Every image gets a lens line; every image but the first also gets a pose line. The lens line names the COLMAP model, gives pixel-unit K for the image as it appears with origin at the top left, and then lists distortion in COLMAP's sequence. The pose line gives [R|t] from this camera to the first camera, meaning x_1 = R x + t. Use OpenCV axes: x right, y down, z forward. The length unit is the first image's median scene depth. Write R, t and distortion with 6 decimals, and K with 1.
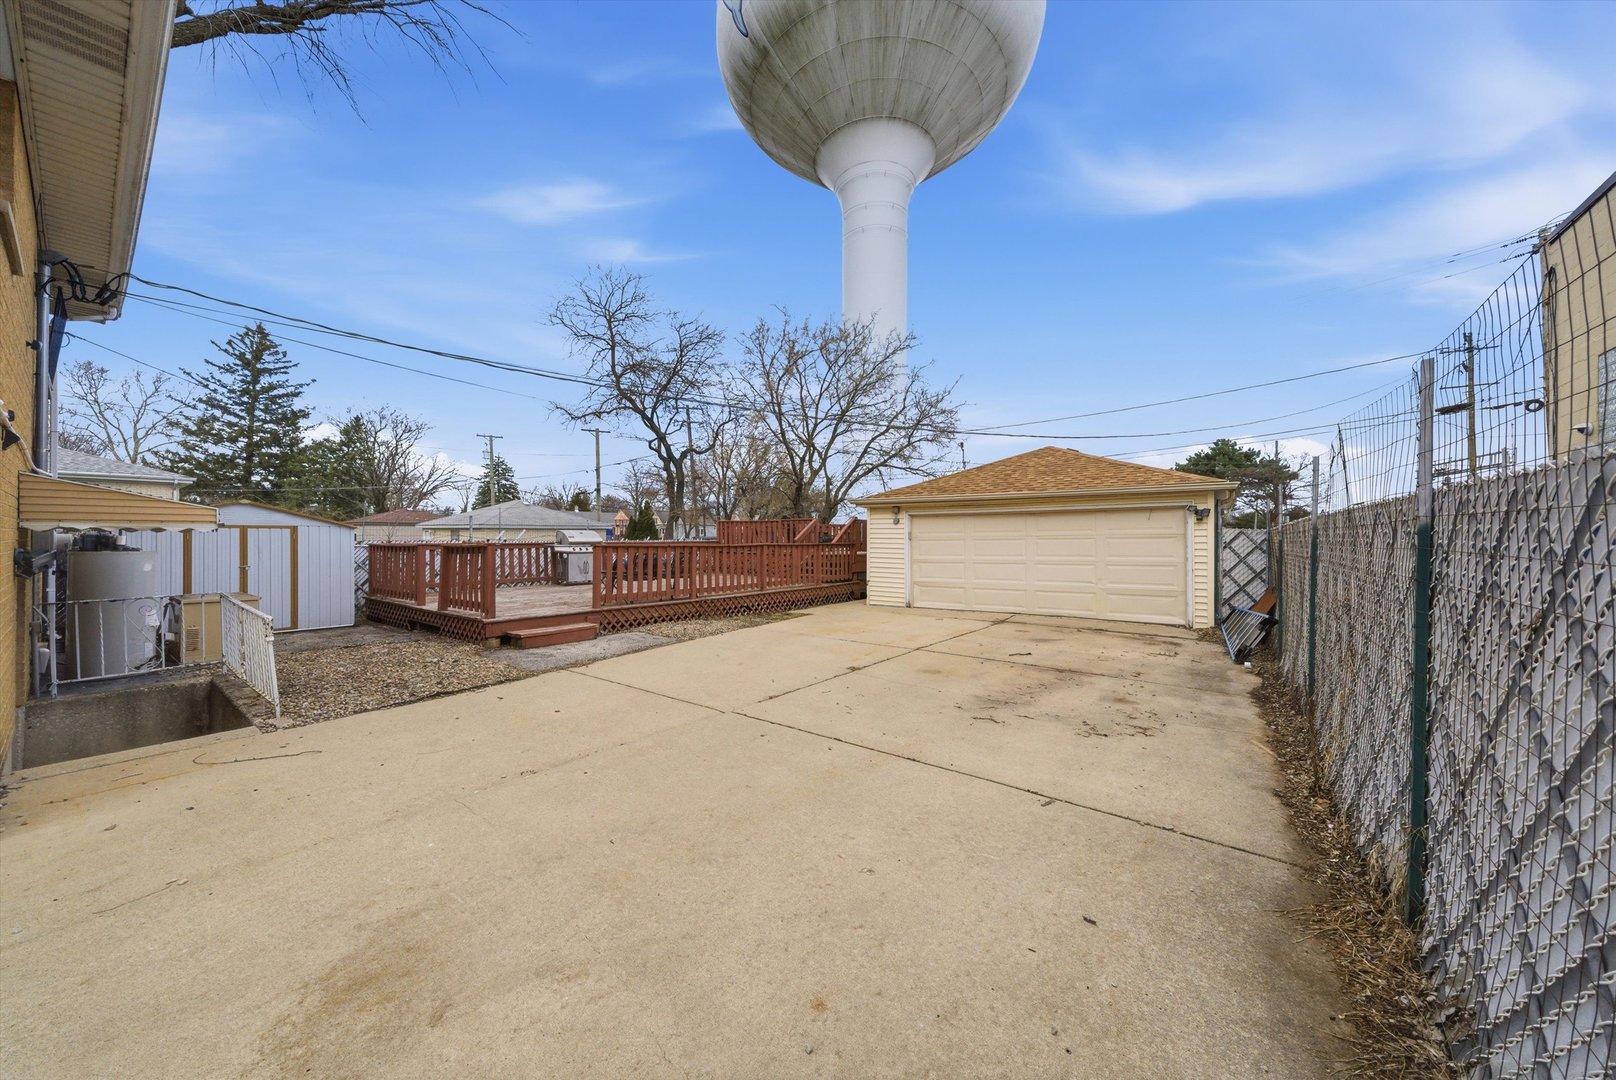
lens RADIAL K [[579.1, 0, 804.5], [0, 579.1, 537.3], [0, 0, 1]] dist [-0.007560, 0.000403]
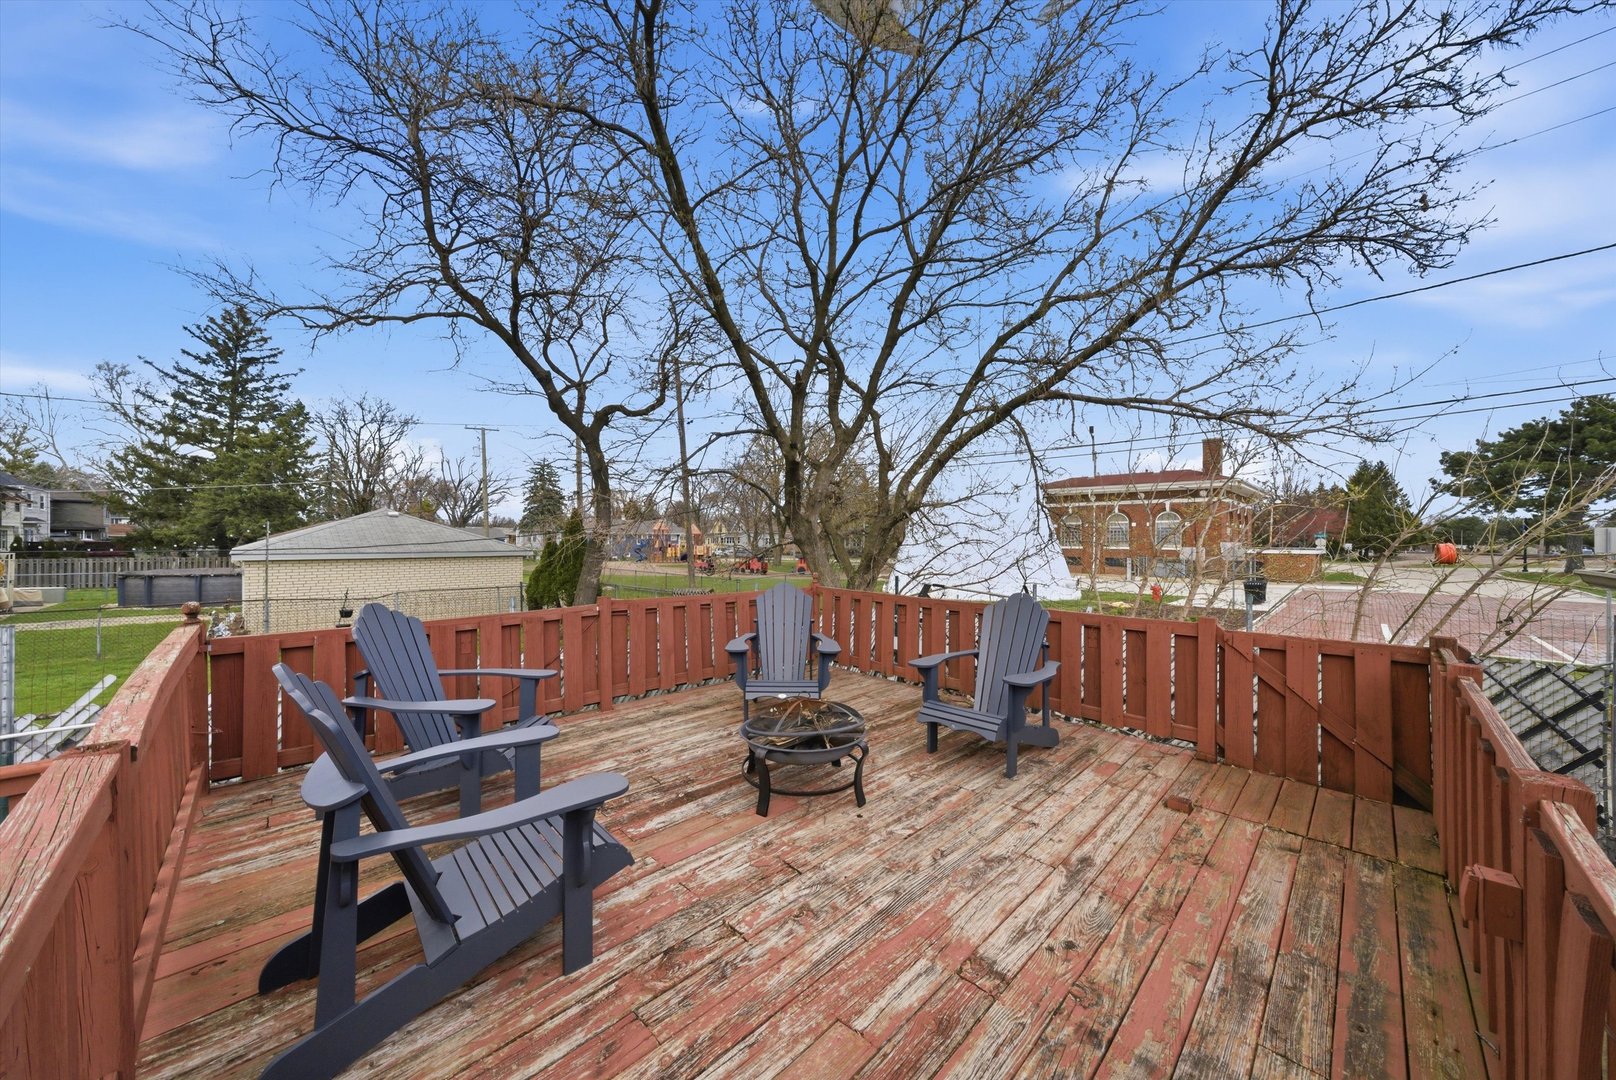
lens RADIAL K [[550.2, 0, 809.2], [0, 550.2, 537.8], [0, 0, 1]] dist [-0.008189, 0.004341]
pose [[0.989663, 0.002752, -0.143385, 0.046697], [-0.003472, 0.999983, -0.004771, -0.039777], [0.143370, 0.005219, 0.989655, 0.621895]]
